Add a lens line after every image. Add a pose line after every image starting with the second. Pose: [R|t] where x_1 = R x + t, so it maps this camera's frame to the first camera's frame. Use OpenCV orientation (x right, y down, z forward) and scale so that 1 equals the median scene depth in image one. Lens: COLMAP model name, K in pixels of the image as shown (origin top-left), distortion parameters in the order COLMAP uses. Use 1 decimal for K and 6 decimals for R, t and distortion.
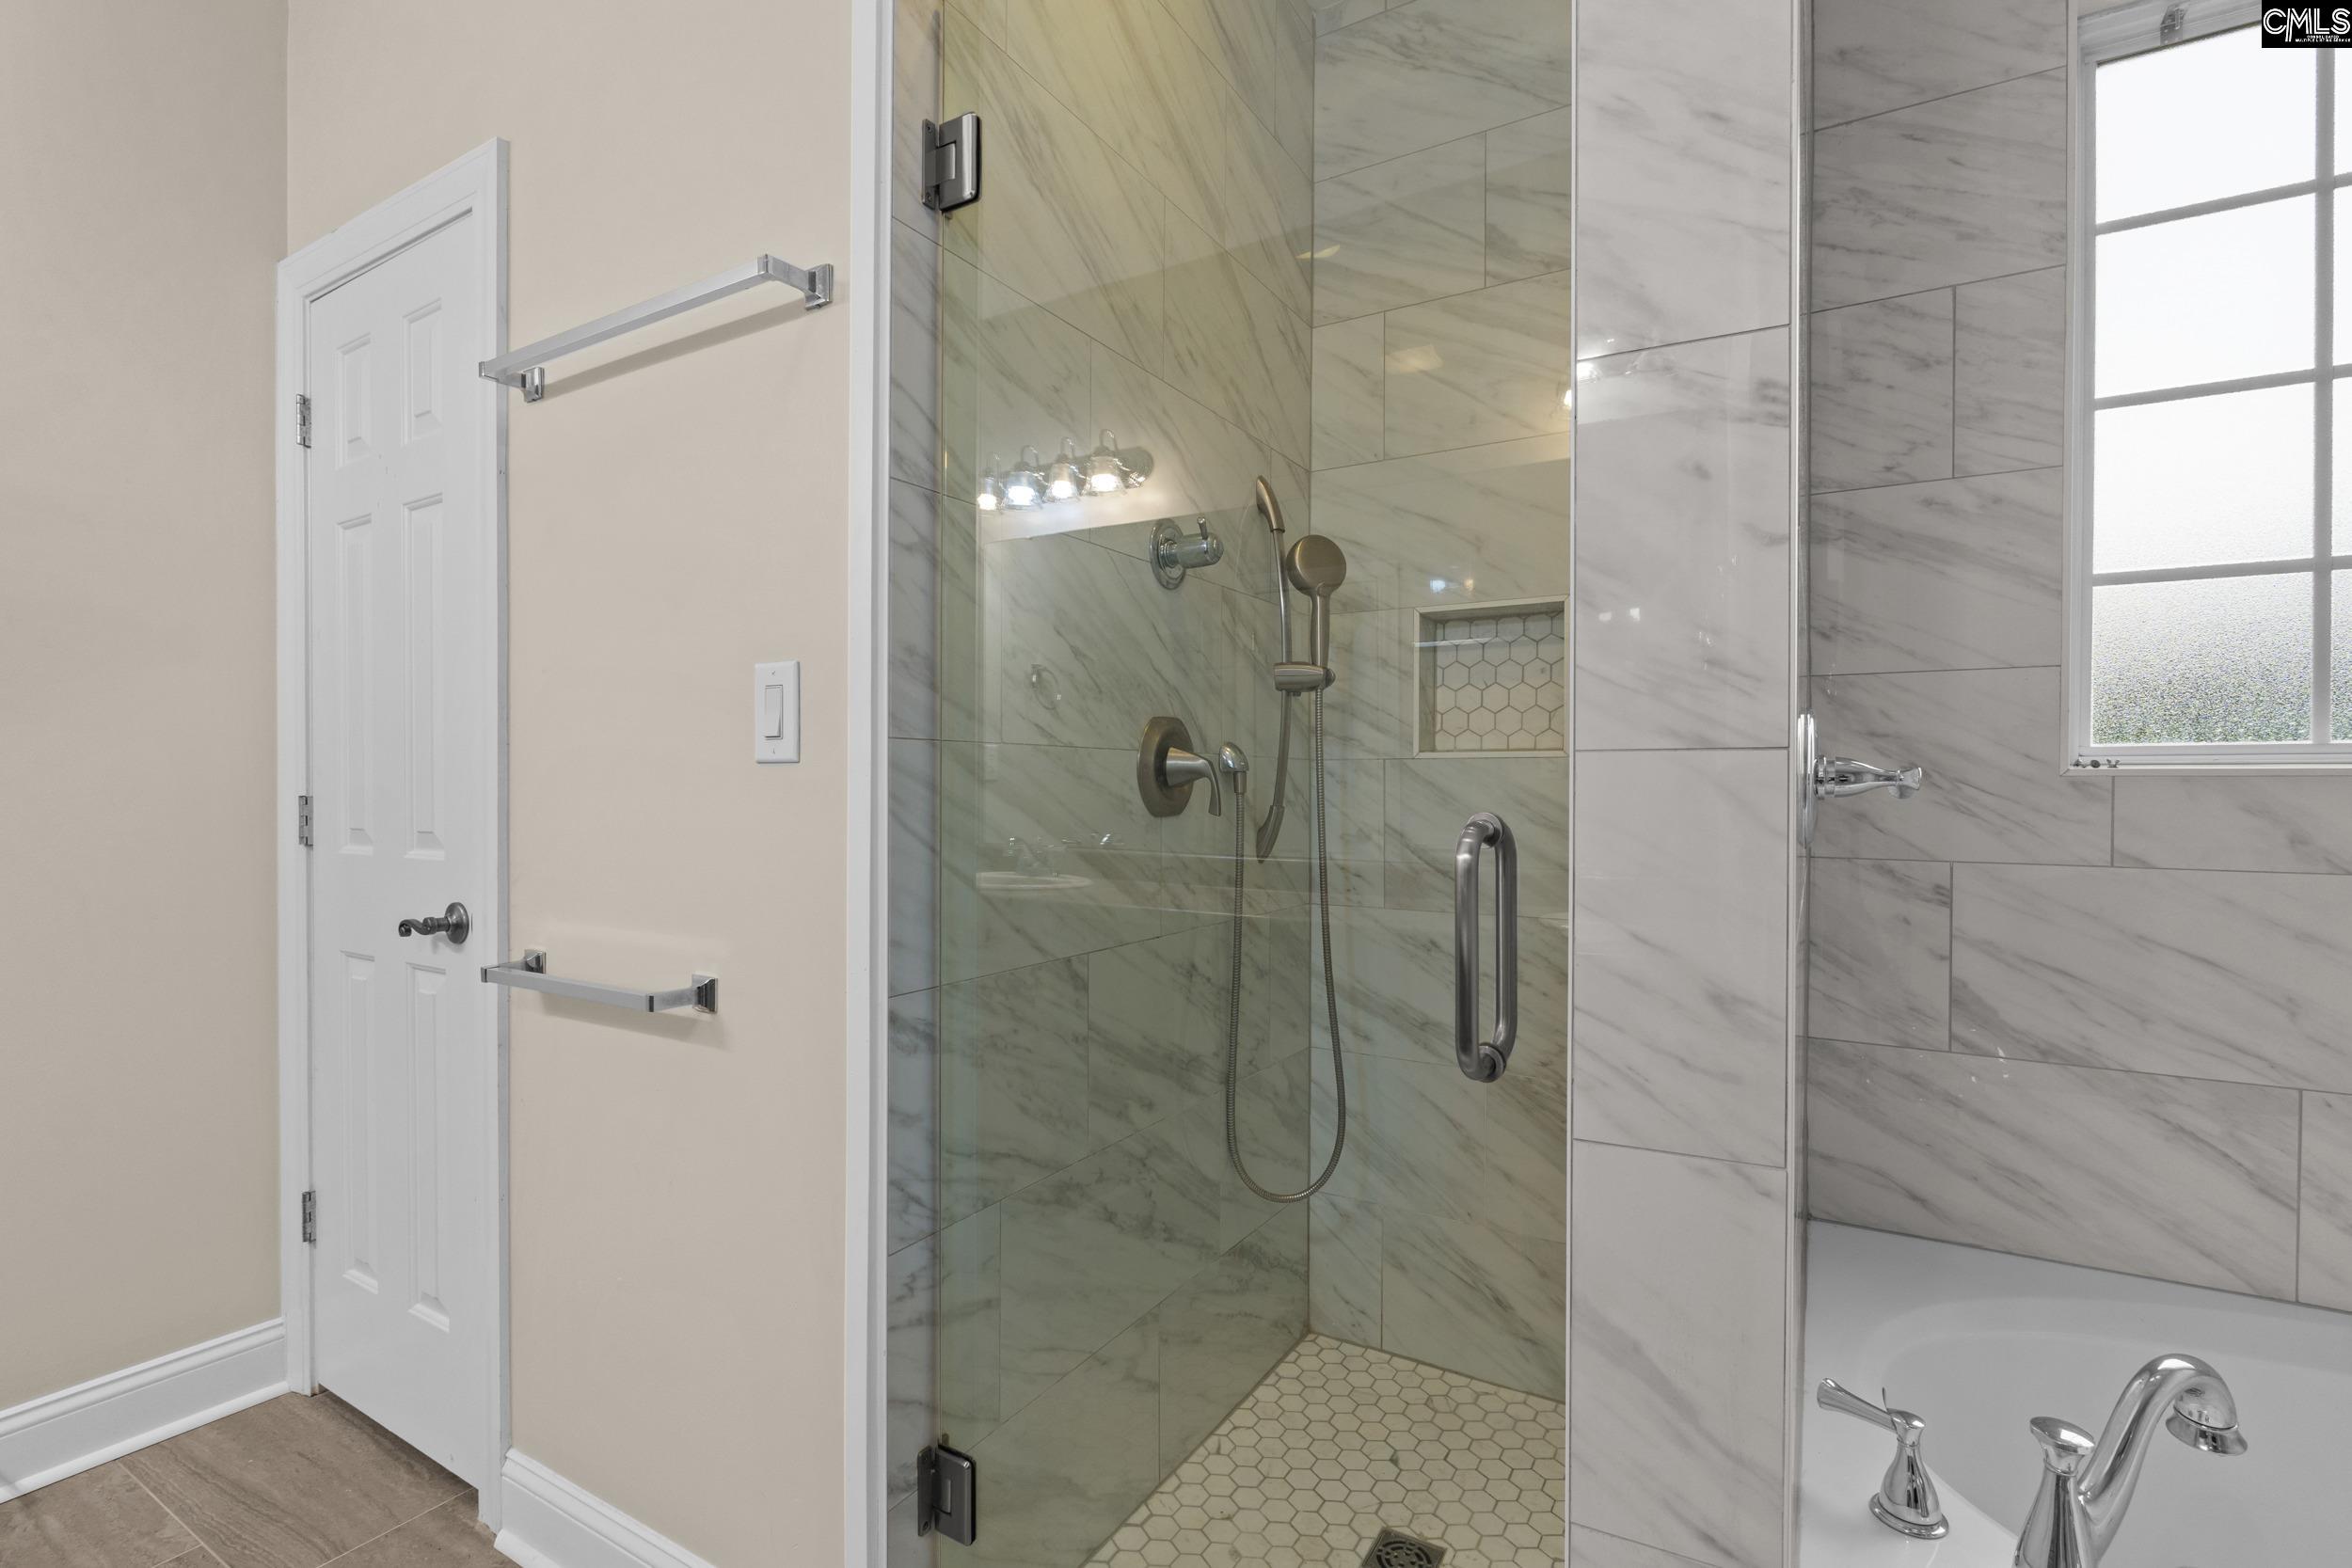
lens RADIAL K [[1088.3, 0, 1170.1], [0, 1088.3, 776.2], [0, 0, 1]] dist [-0.006990, -0.000257]
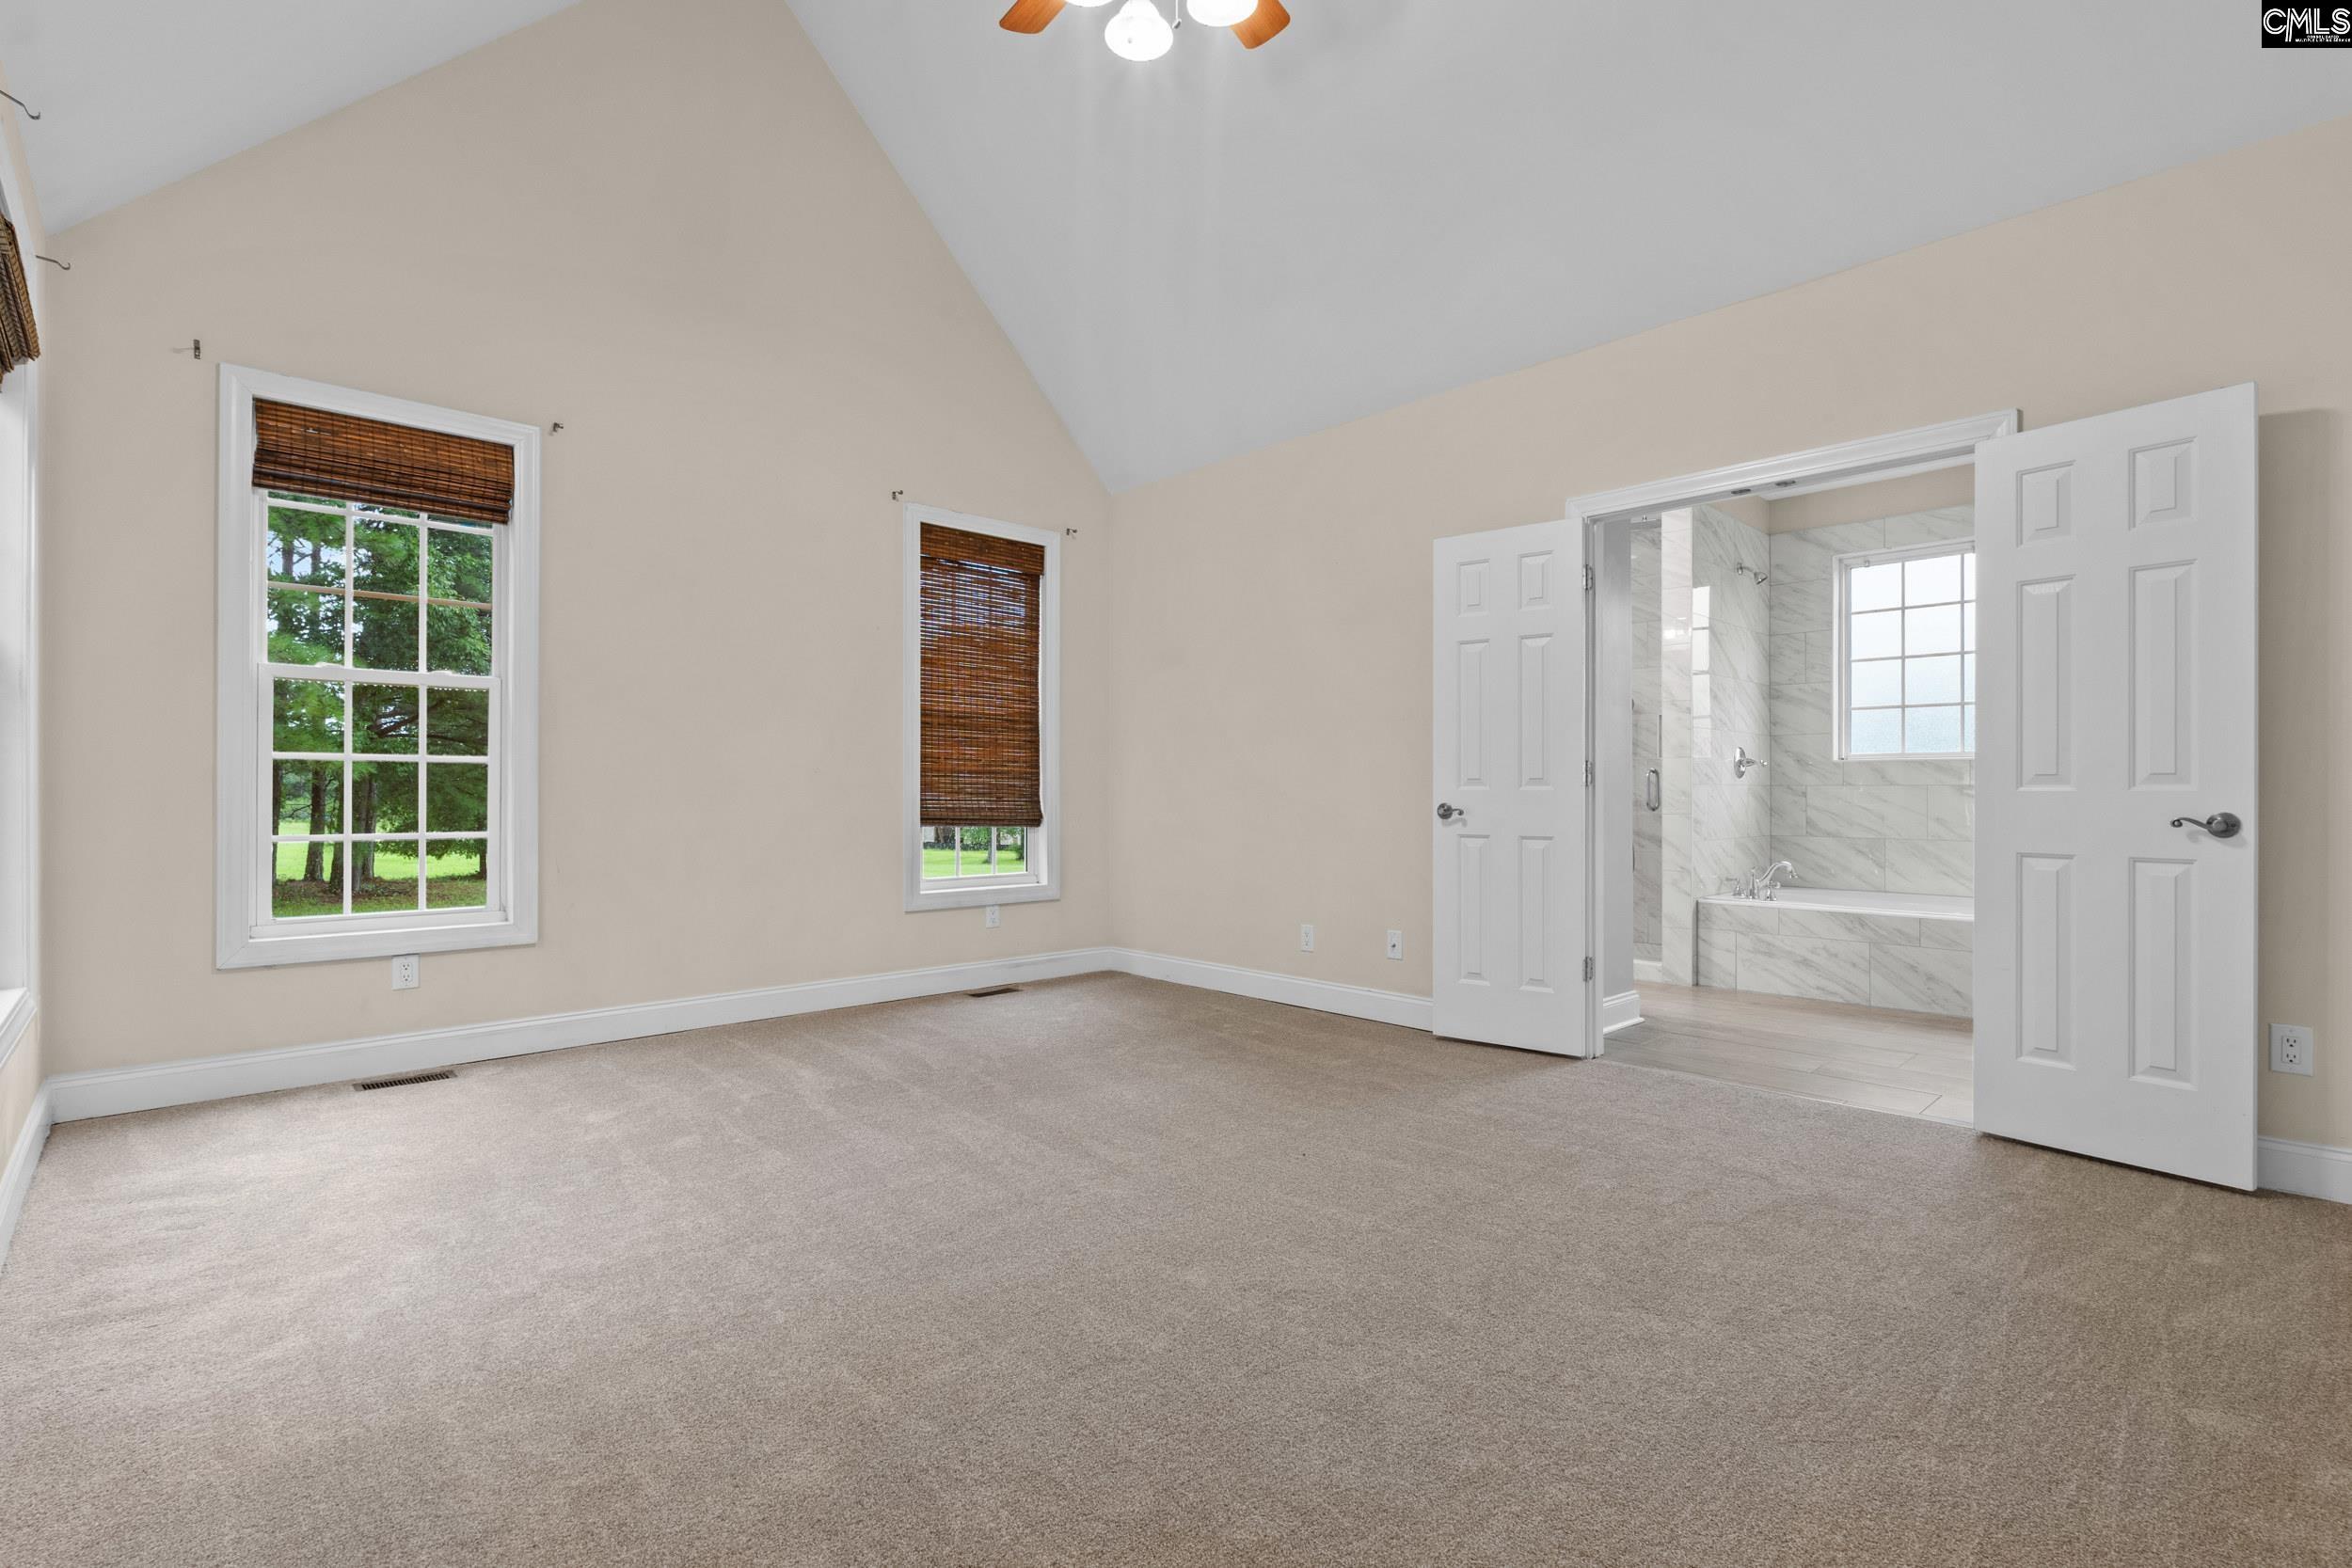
lens RADIAL K [[1088.3, 0, 1187.3], [0, 1088.3, 776.7], [0, 0, 1]] dist [-0.006990, -0.000257]
pose [[0.965443, -0.007209, -0.260515, -0.370591], [0.004755, 0.999938, -0.010049, 0.077134], [0.260571, 0.008463, 0.965417, -3.221642]]
